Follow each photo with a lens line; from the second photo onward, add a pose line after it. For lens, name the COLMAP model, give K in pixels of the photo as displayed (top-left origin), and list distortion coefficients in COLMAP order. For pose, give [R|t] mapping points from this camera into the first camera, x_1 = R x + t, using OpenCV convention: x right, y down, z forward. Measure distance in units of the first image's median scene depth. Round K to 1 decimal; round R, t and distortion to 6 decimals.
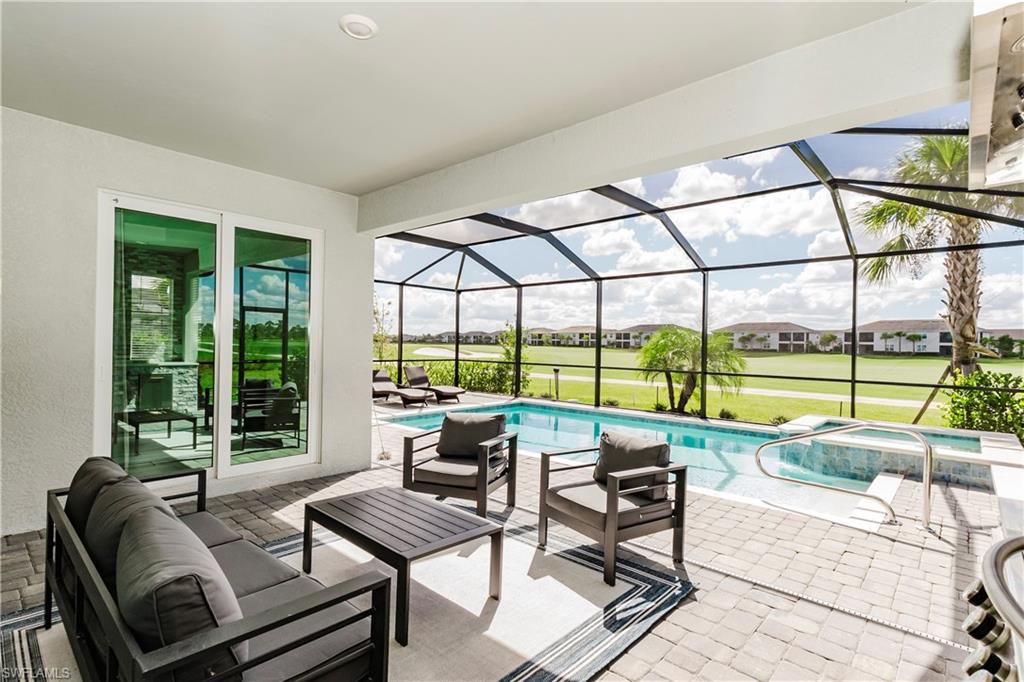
lens RADIAL K [[502.0, 0, 512.0], [0, 502.0, 341.0], [0, 0, 1]] dist [0.000883, 0.000360]
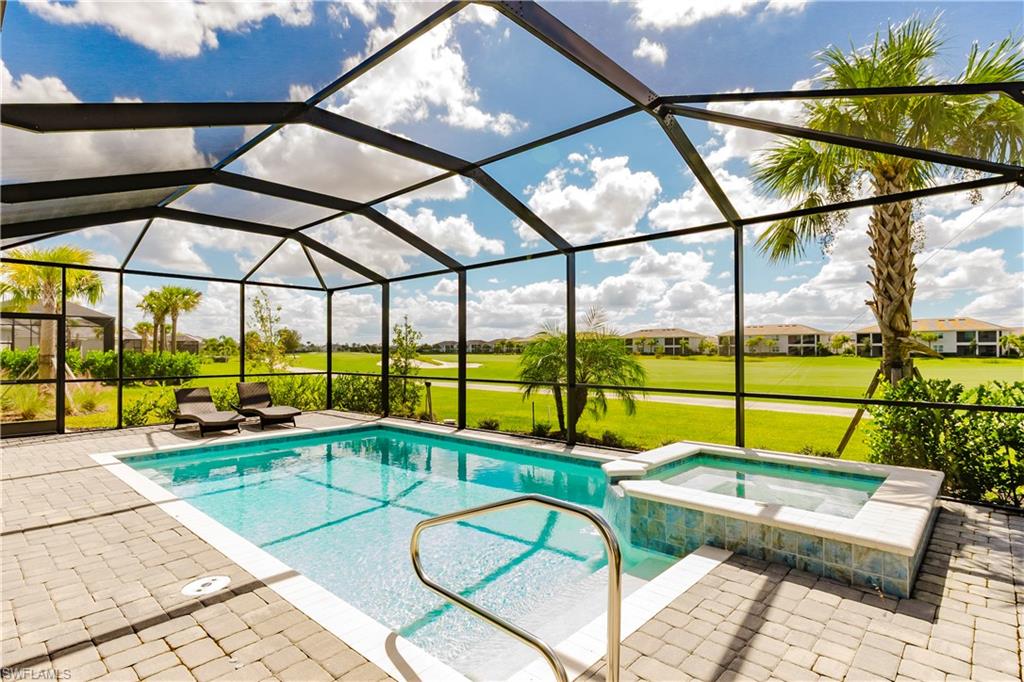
lens RADIAL K [[518.9, 0, 512.0], [0, 518.9, 341.0], [0, 0, 1]] dist [-0.002299, -0.000340]
pose [[0.999714, -0.019794, -0.013384, 0.349586], [0.019566, 0.999665, -0.016950, 0.008897], [0.013715, 0.016683, 0.999767, 0.238036]]
